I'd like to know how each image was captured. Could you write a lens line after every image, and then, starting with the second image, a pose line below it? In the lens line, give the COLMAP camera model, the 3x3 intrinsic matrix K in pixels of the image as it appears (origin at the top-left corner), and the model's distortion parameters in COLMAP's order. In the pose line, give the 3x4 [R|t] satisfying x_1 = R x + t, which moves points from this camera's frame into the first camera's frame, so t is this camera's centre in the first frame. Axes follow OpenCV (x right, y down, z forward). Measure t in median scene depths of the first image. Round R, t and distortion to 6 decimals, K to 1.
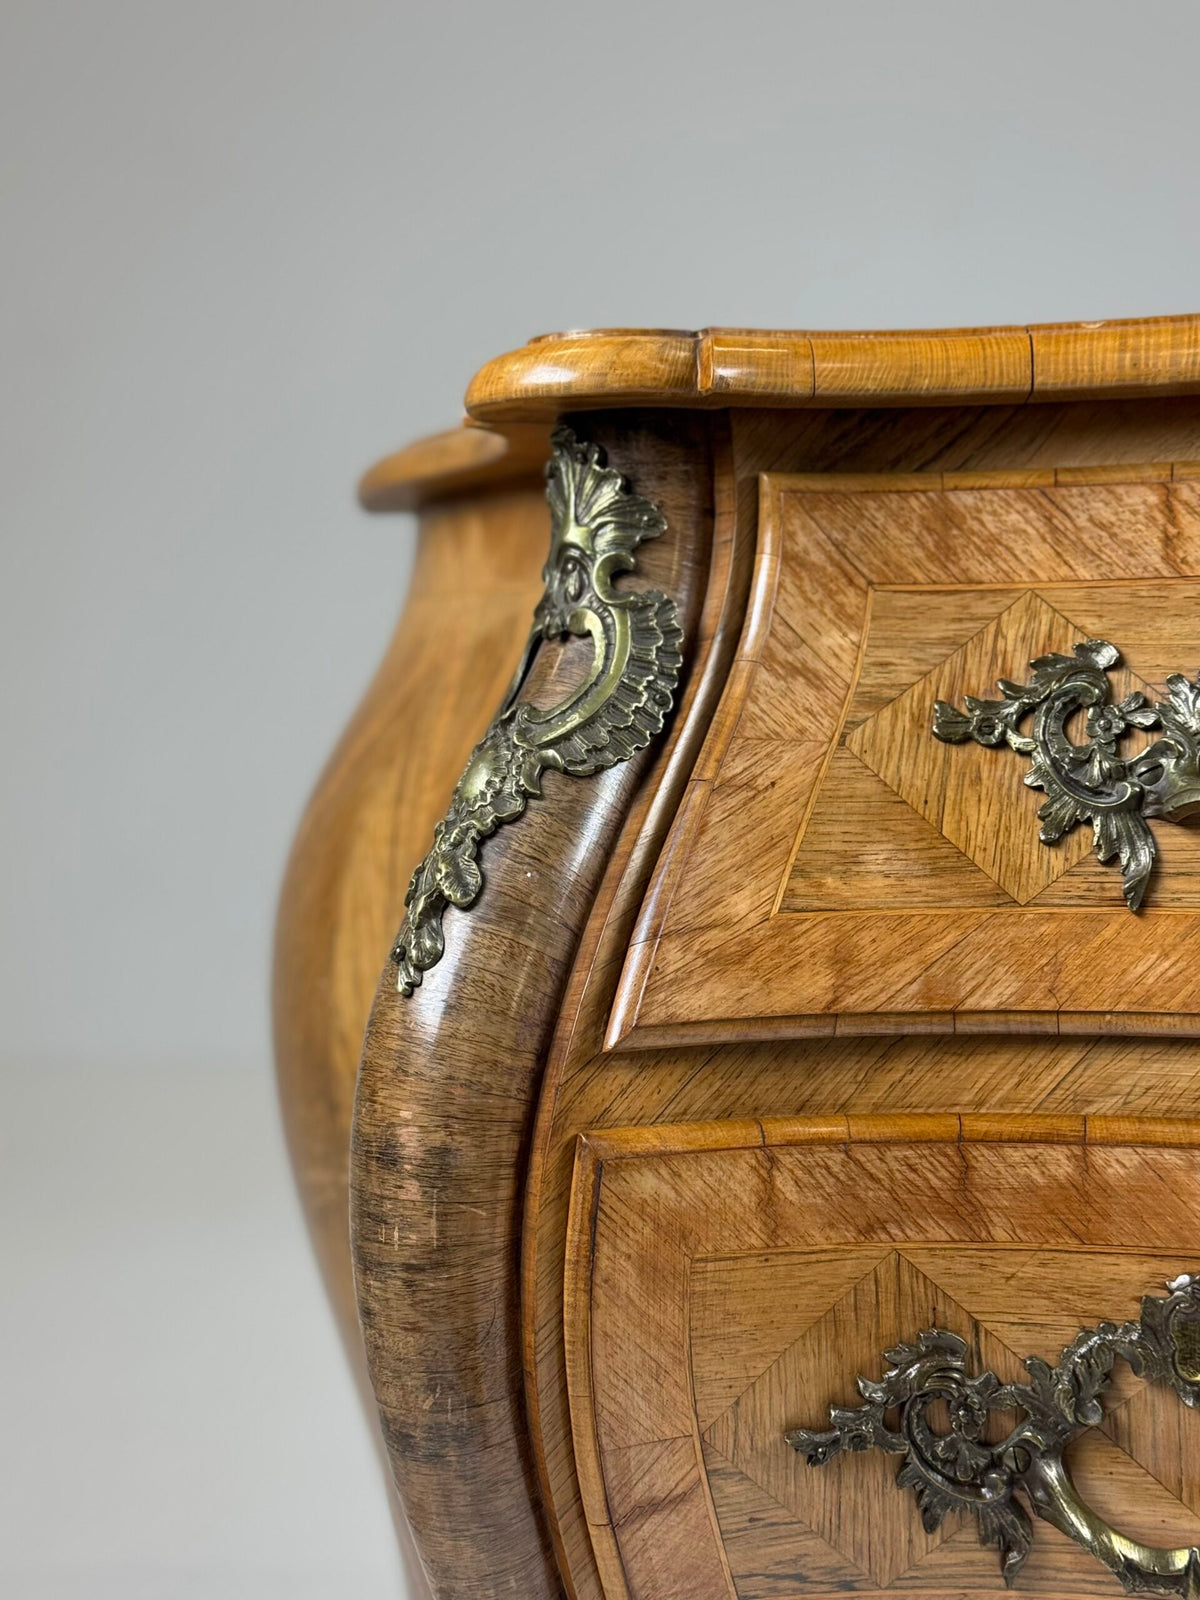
lens RADIAL K [[2285.5, 0, 592.1], [0, 2285.5, 810.3], [0, 0, 1]] dist [0.151788, -0.154829]
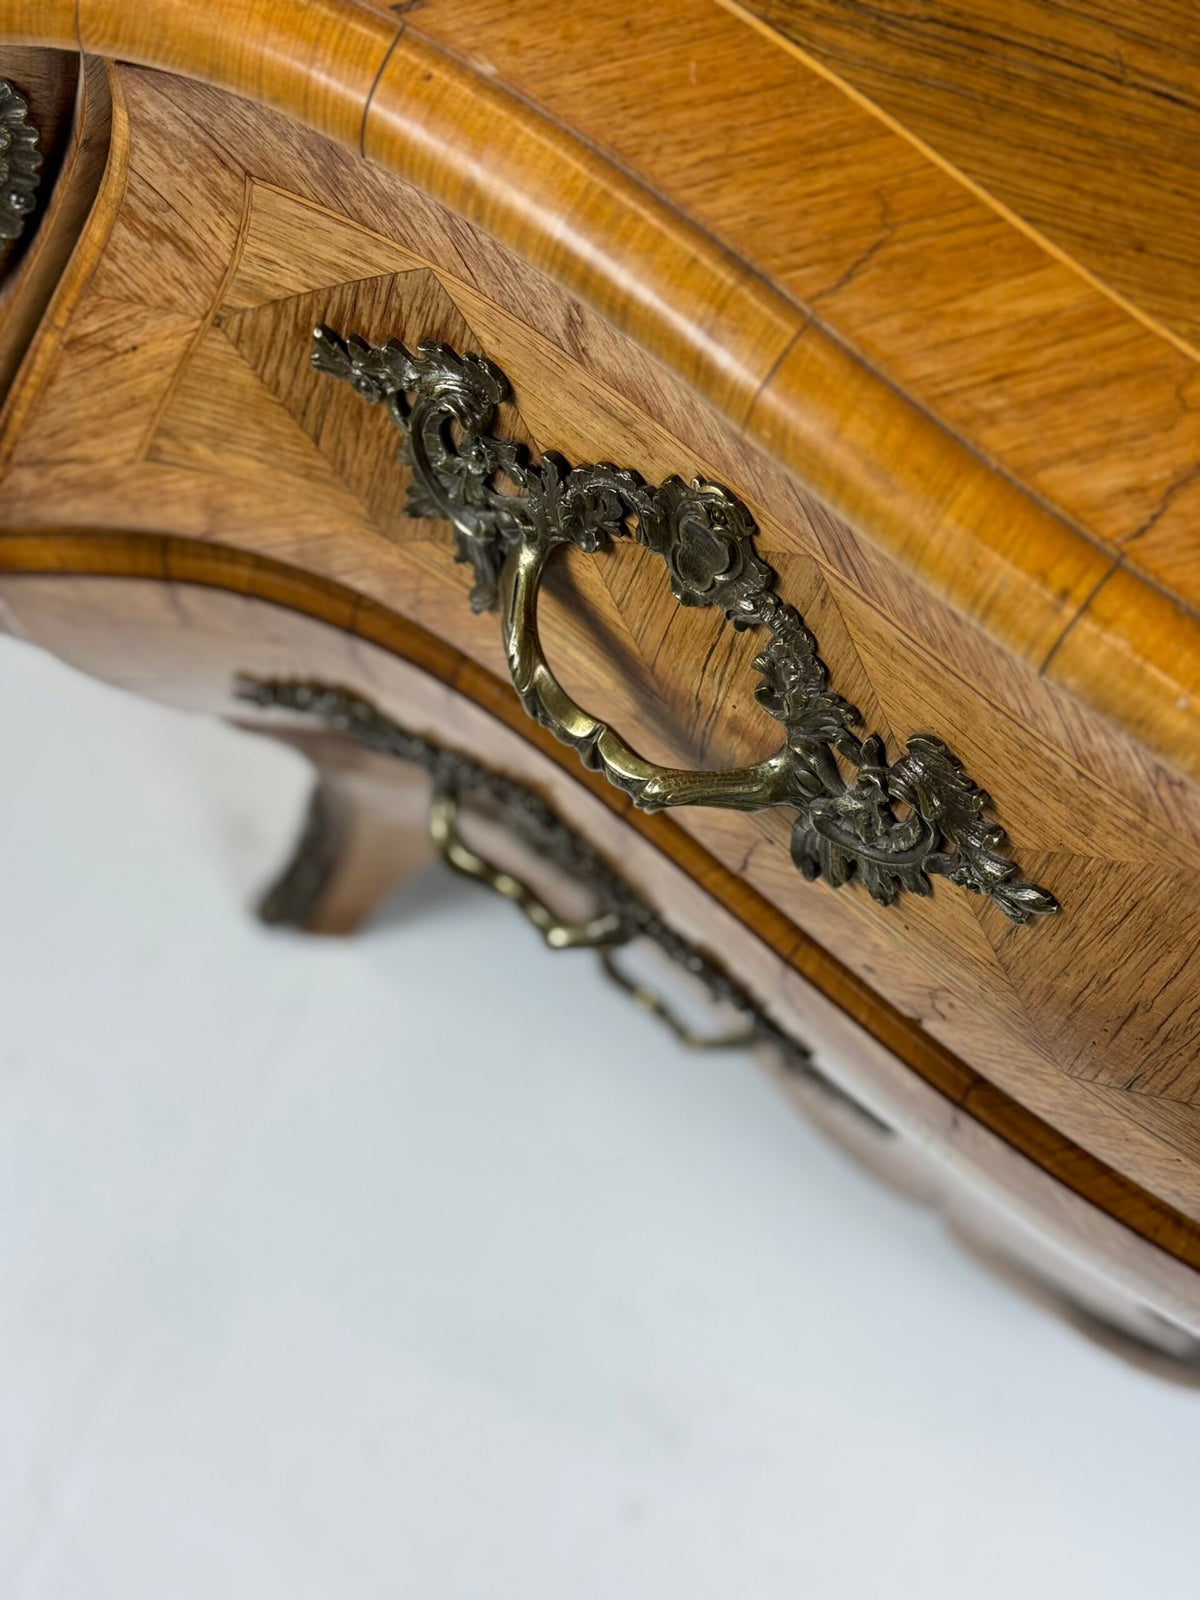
lens RADIAL K [[2285.5, 0, 592.1], [0, 2285.5, 810.3], [0, 0, 1]] dist [0.151788, -0.154829]
pose [[0.925695, 0.355194, -0.130098, 0.407154], [-0.005139, 0.355706, 0.934584, -0.750988], [0.378236, -0.864471, 0.331101, 0.621395]]
